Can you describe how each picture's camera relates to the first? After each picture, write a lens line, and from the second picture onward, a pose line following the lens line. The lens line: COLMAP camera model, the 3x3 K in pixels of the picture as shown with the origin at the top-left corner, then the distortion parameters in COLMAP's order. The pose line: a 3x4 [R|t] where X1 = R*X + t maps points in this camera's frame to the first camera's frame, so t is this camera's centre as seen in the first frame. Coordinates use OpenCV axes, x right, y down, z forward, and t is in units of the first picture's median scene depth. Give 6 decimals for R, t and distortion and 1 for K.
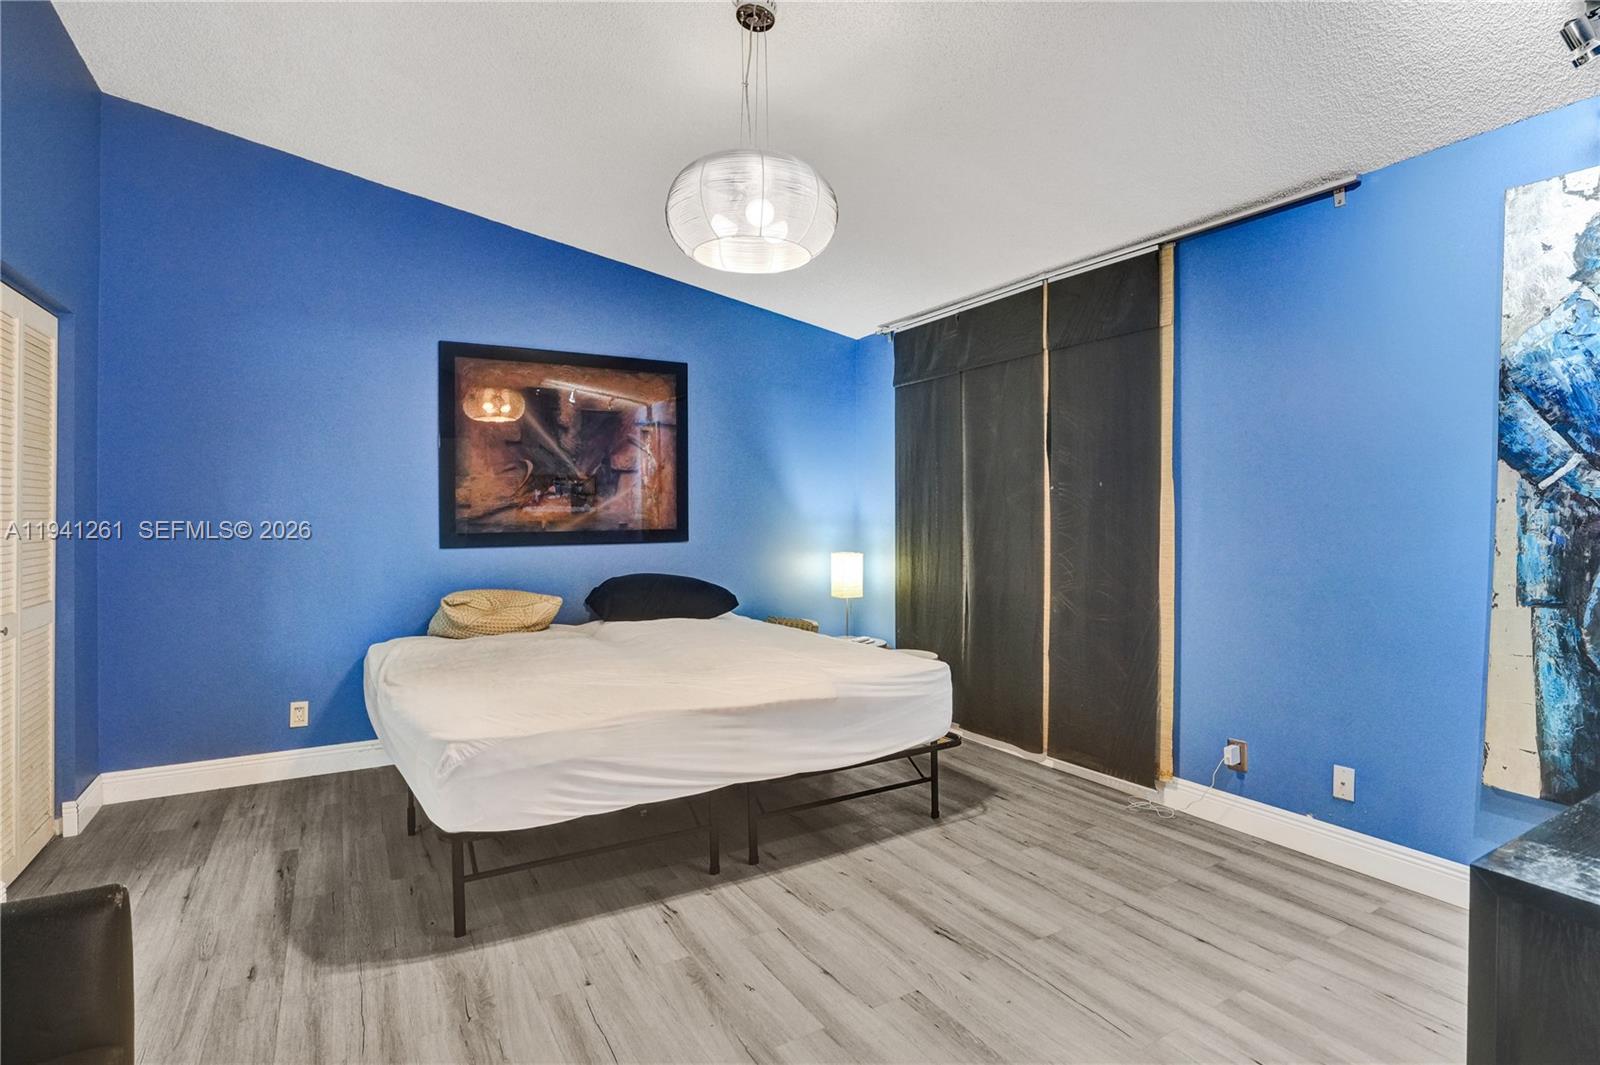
lens RADIAL K [[769.4, 0, 795.7], [0, 769.4, 516.8], [0, 0, 1]] dist [-0.034967, 0.017219]
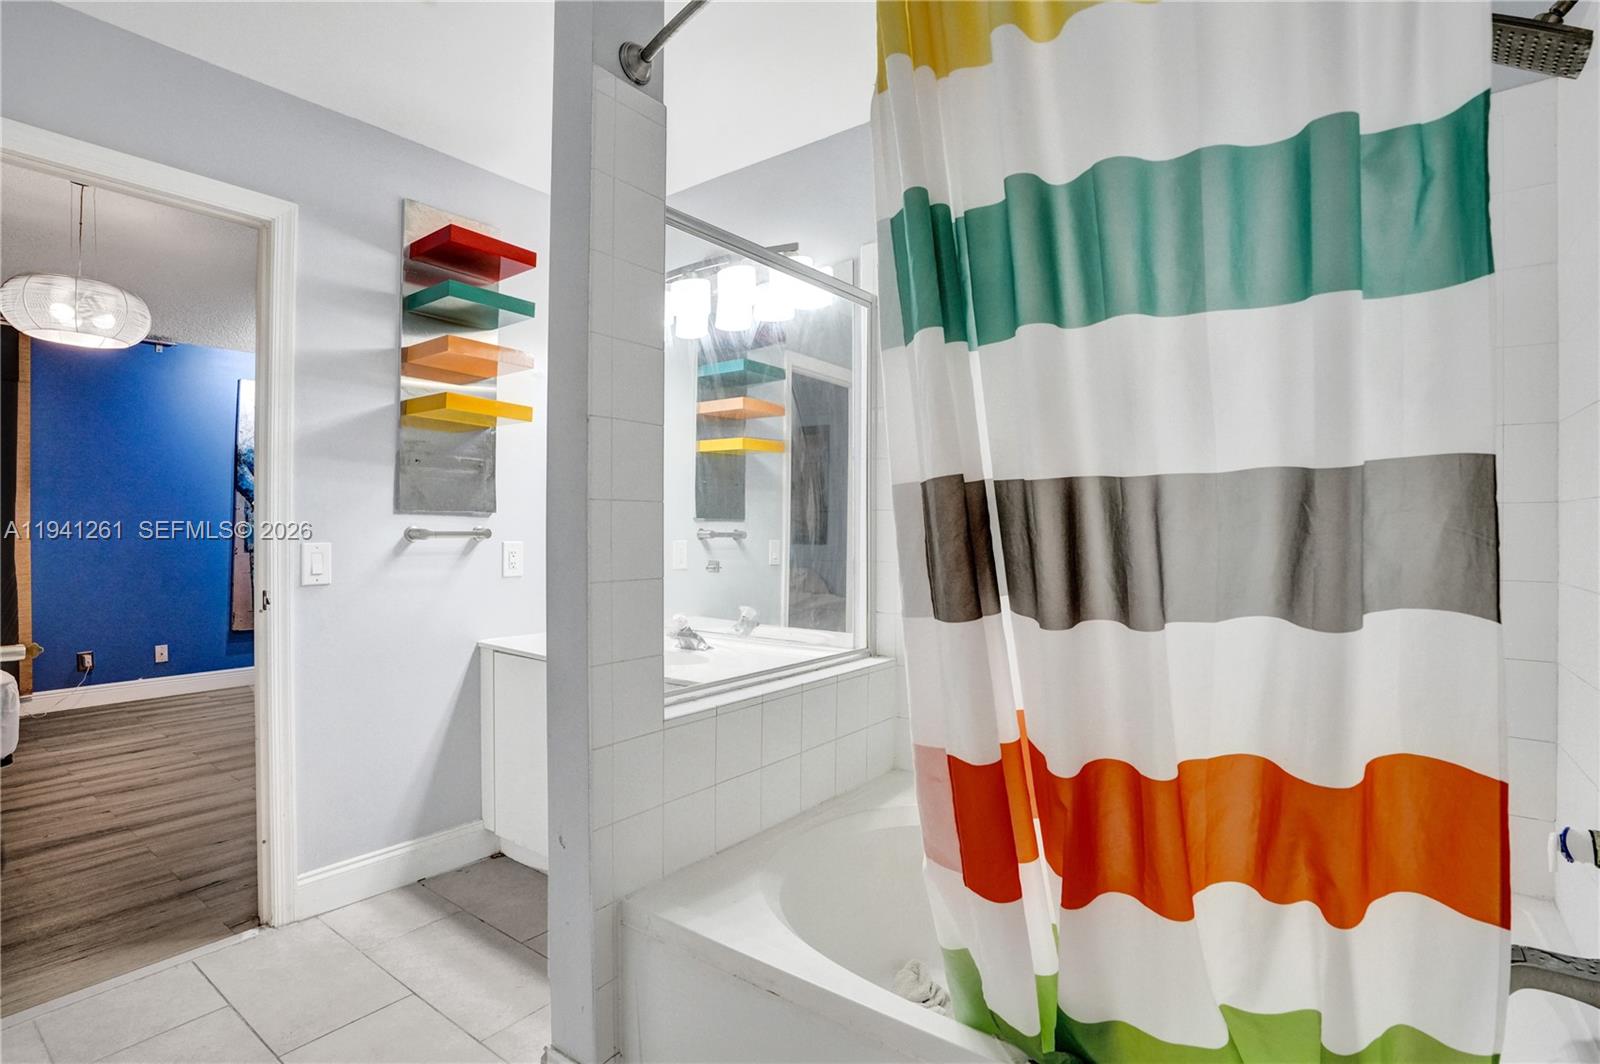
lens RADIAL K [[769.4, 0, 810.2], [0, 769.4, 526.8], [0, 0, 1]] dist [-0.034967, 0.017219]
pose [[-0.388373, 0.011484, 0.921431, -1.951699], [0.000846, 0.999926, -0.012106, 0.064461], [-0.921502, -0.003922, -0.388354, 0.269554]]
